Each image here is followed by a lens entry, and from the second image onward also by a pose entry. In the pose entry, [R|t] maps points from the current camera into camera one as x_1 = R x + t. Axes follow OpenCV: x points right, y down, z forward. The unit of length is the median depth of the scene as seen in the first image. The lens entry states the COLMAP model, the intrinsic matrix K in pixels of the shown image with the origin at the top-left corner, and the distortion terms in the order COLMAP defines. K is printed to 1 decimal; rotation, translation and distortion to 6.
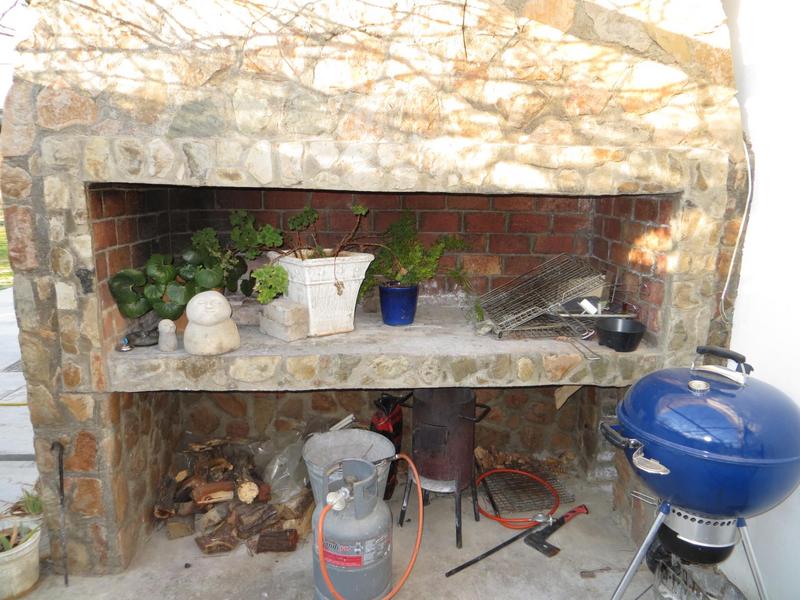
lens RADIAL K [[597.1, 0, 398.1], [0, 597.1, 302.7], [0, 0, 1]] dist [-0.021295, 0.004524]
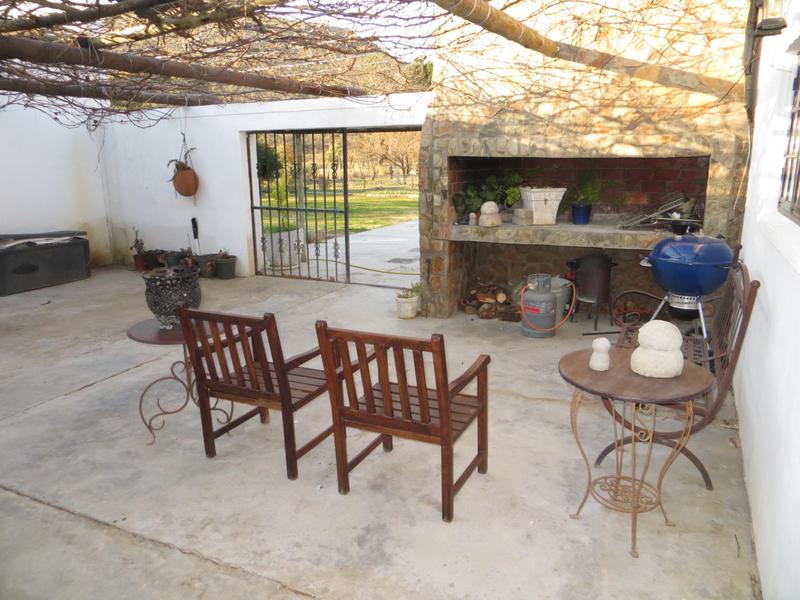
lens RADIAL K [[597.1, 0, 395.3], [0, 597.1, 298.3], [0, 0, 1]] dist [-0.021295, 0.004524]
pose [[0.870877, 0.092163, -0.482783, 0.573088], [-0.074709, 0.995670, 0.055307, 0.279815], [0.485790, -0.012098, 0.873992, -1.357145]]
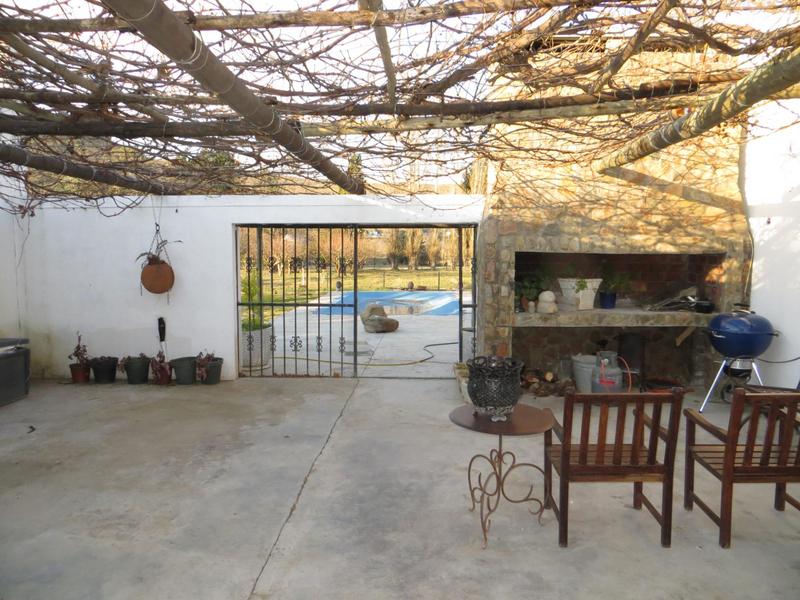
lens RADIAL K [[597.1, 0, 396.3], [0, 597.1, 300.6], [0, 0, 1]] dist [-0.021295, 0.004524]
pose [[0.995724, -0.006653, -0.092143, -0.797851], [-0.004175, 0.993144, -0.116822, 0.365350], [0.092289, 0.116707, 0.988869, -1.846218]]
